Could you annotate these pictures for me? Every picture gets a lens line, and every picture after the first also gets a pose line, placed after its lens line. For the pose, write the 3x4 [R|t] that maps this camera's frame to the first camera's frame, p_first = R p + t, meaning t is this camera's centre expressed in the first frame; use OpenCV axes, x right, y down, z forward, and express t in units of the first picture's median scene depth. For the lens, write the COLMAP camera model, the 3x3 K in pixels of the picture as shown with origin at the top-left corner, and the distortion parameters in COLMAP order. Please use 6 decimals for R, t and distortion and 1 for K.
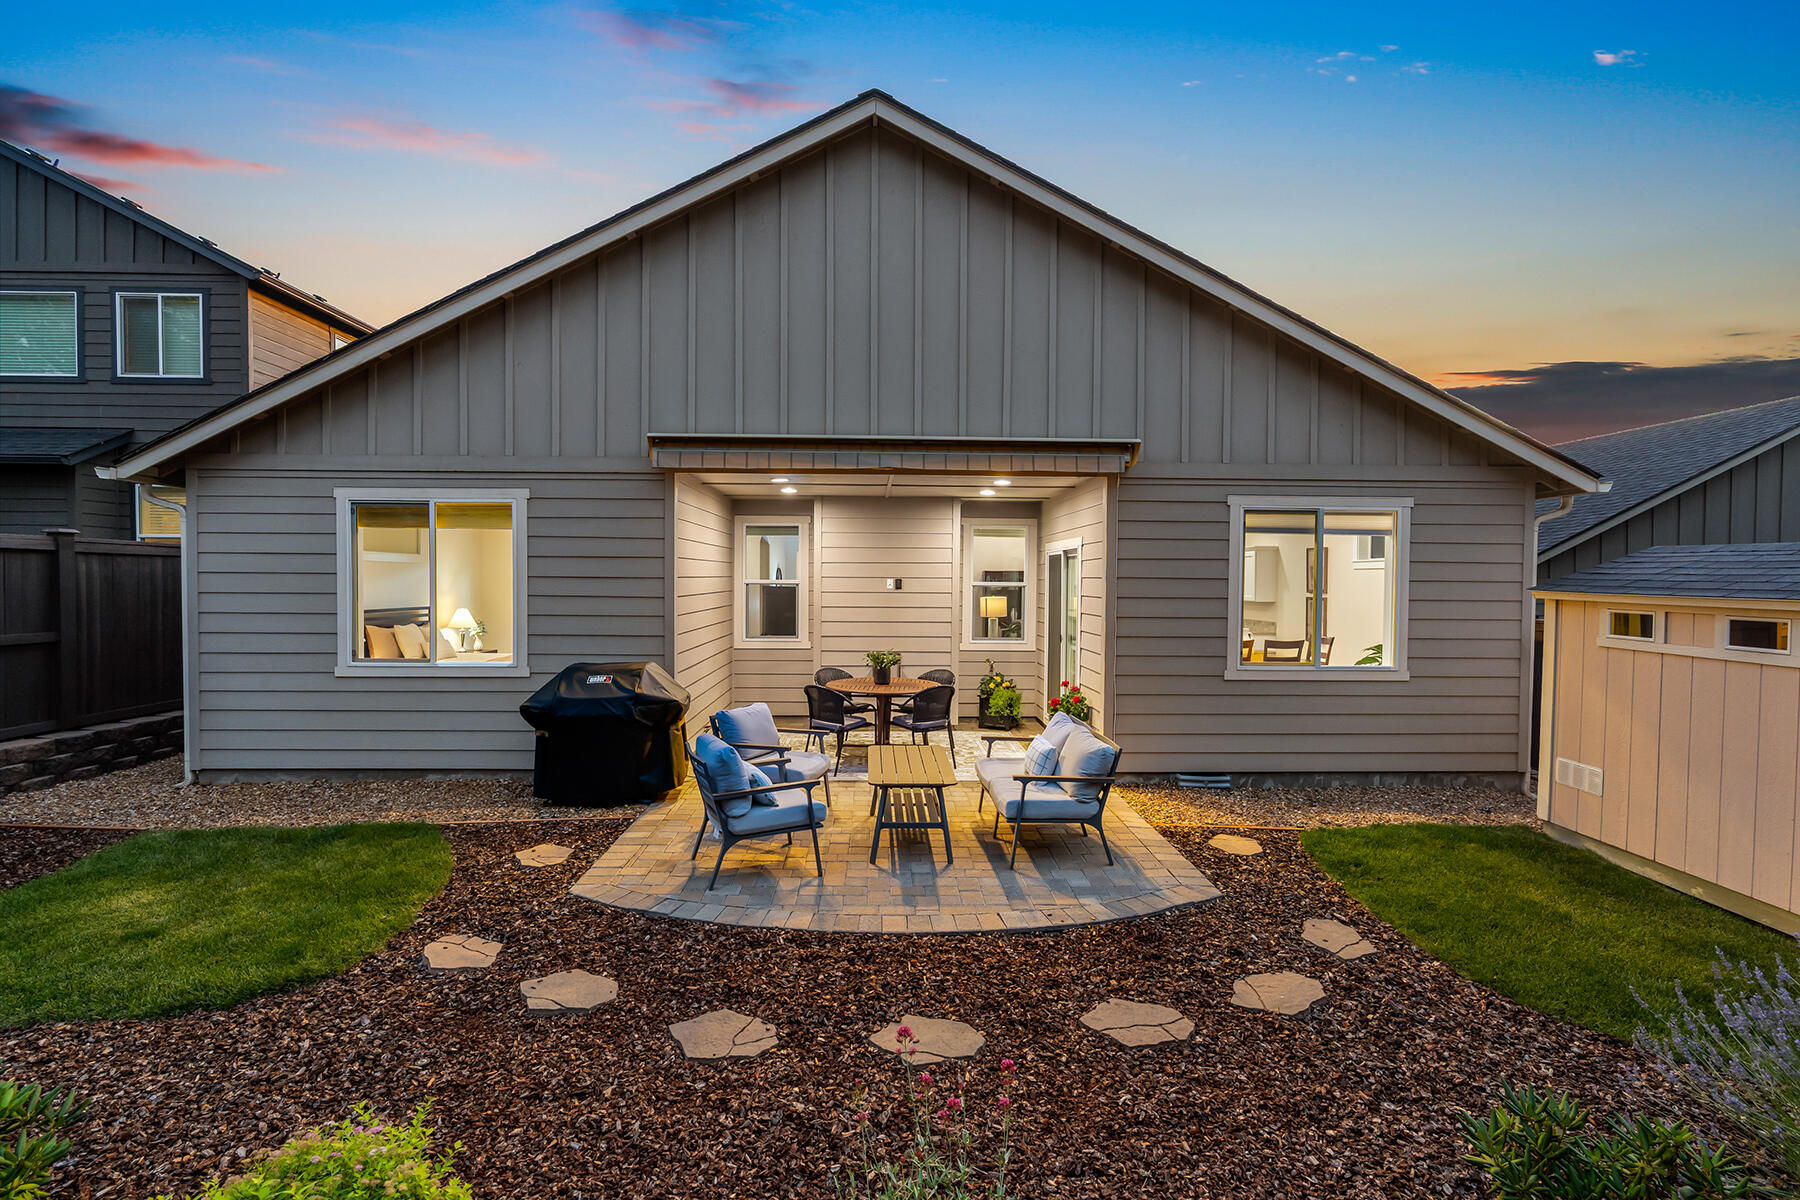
lens RADIAL K [[811.7, 0, 896.9], [0, 811.7, 597.8], [0, 0, 1]] dist [-0.010649, 0.000293]
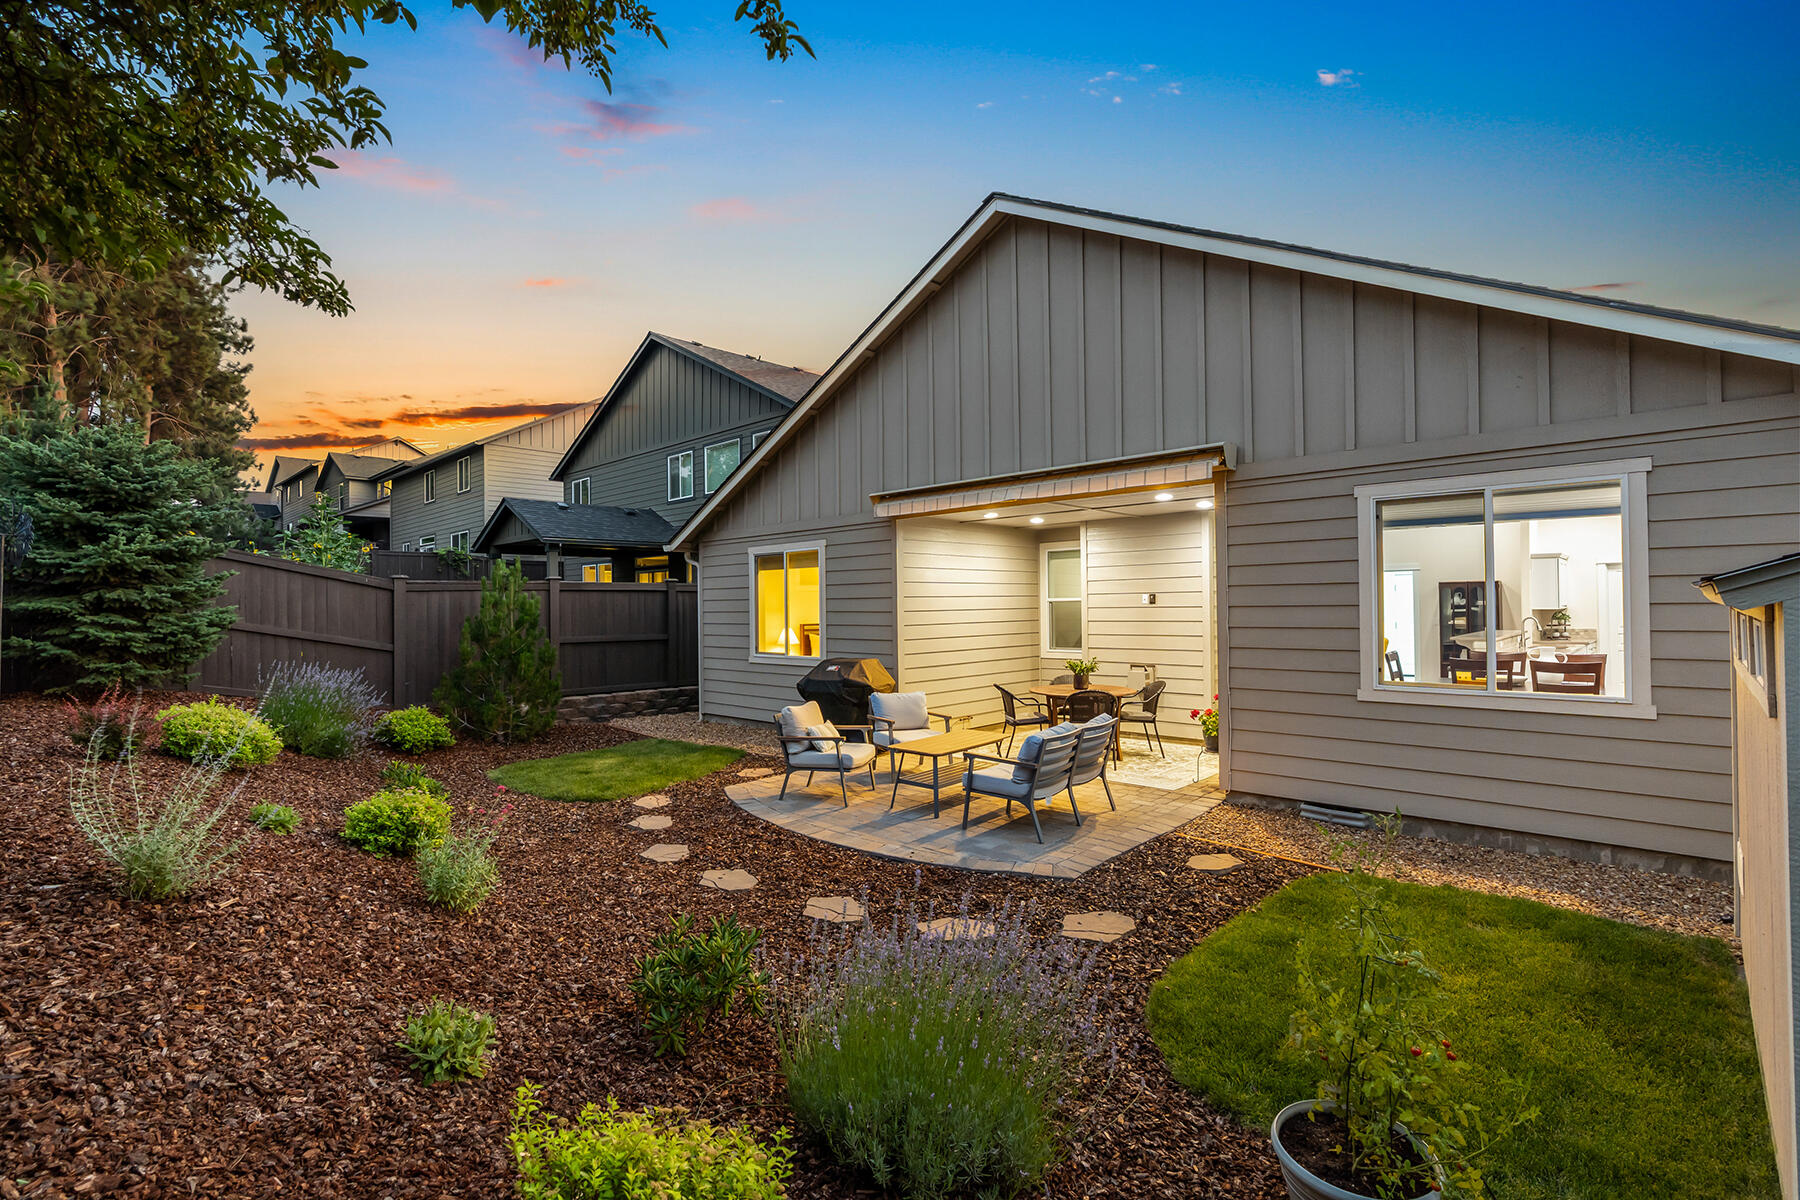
lens RADIAL K [[816.6, 0, 900.0], [0, 816.6, 600.0], [0, 0, 1]] dist [-0.012884, 0.007828]
pose [[0.706474, -0.021592, -0.707409, 0.683779], [0.000616, 0.999553, -0.029893, 0.020509], [0.707739, 0.020682, 0.706172, 0.044957]]
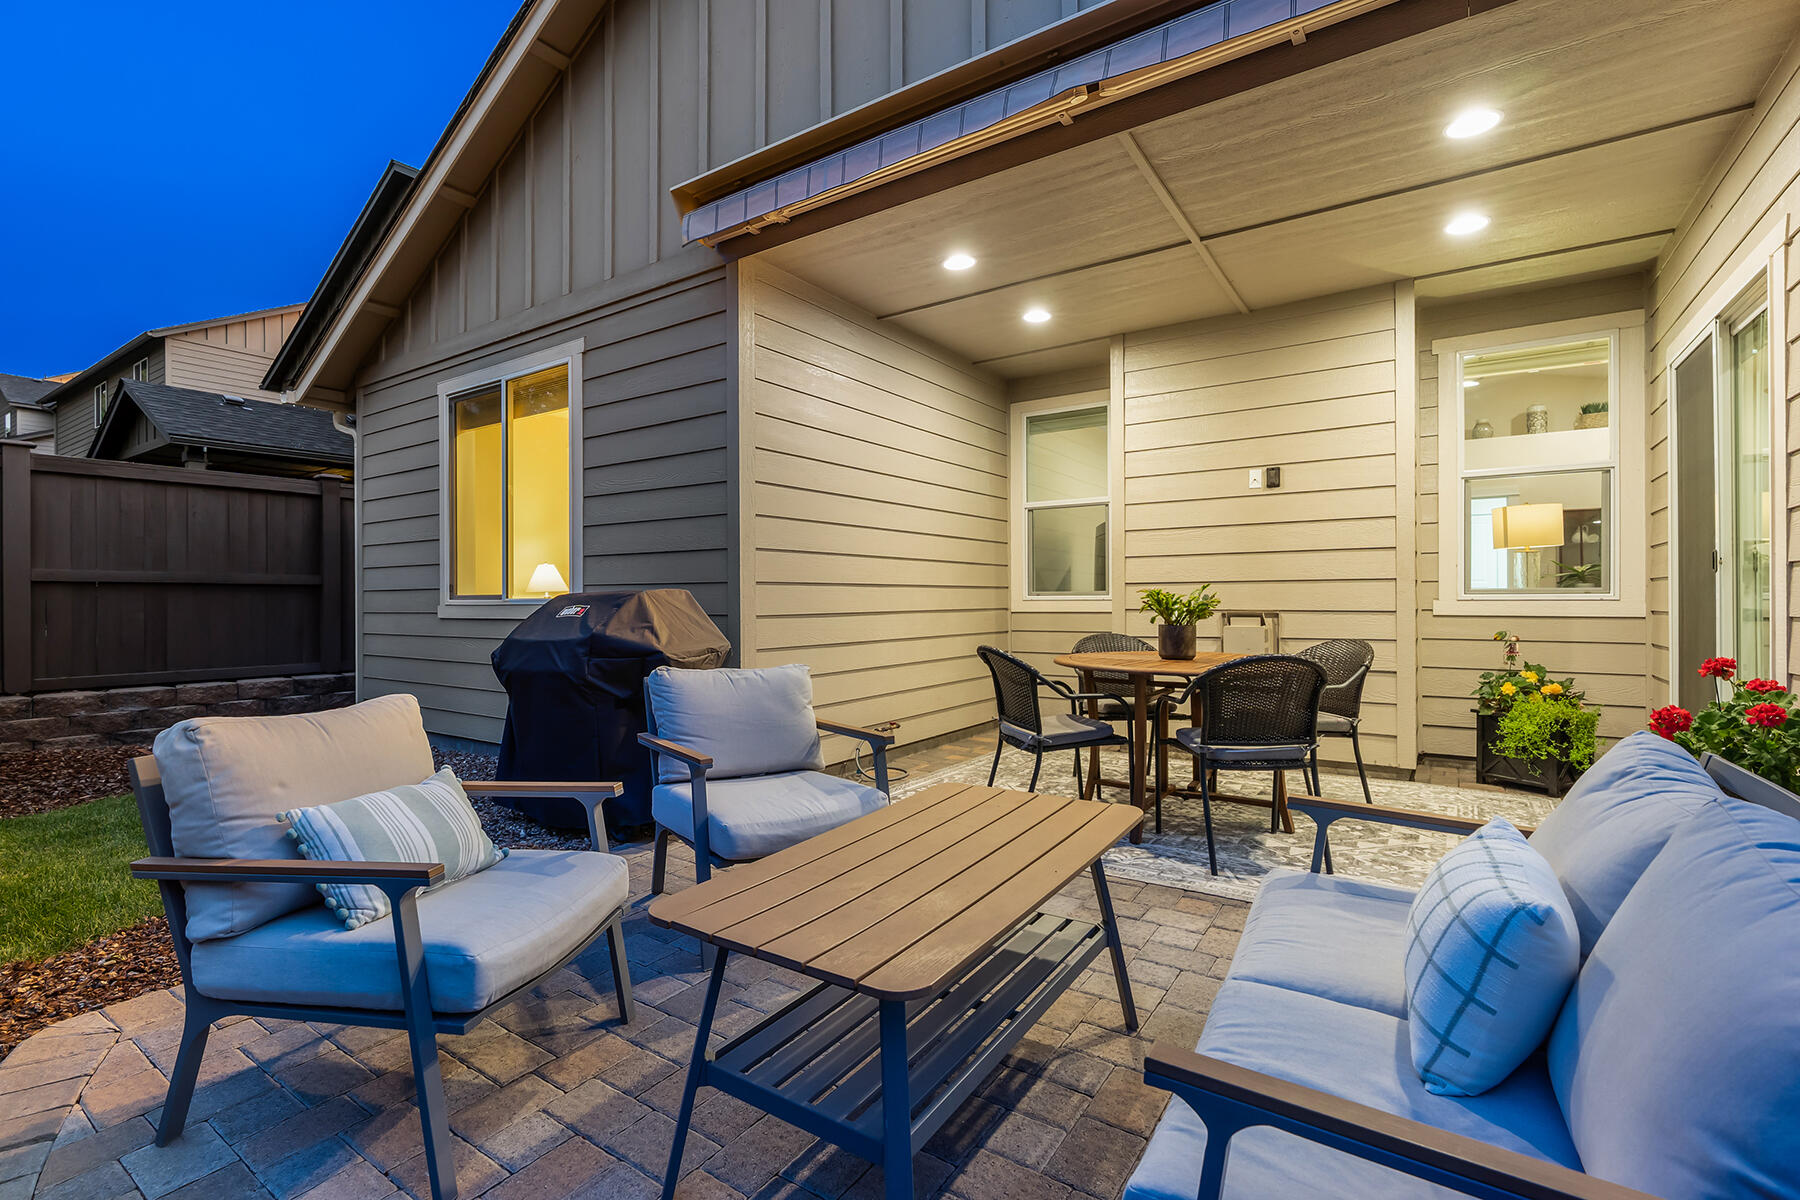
lens RADIAL K [[816.6, 0, 900.0], [0, 816.6, 600.0], [0, 0, 1]] dist [-0.012884, 0.007828]
pose [[0.813554, -0.010087, -0.581401, 0.143645], [-0.002572, 0.999777, -0.020945, 0.094666], [0.581483, 0.018535, 0.813347, 0.602297]]
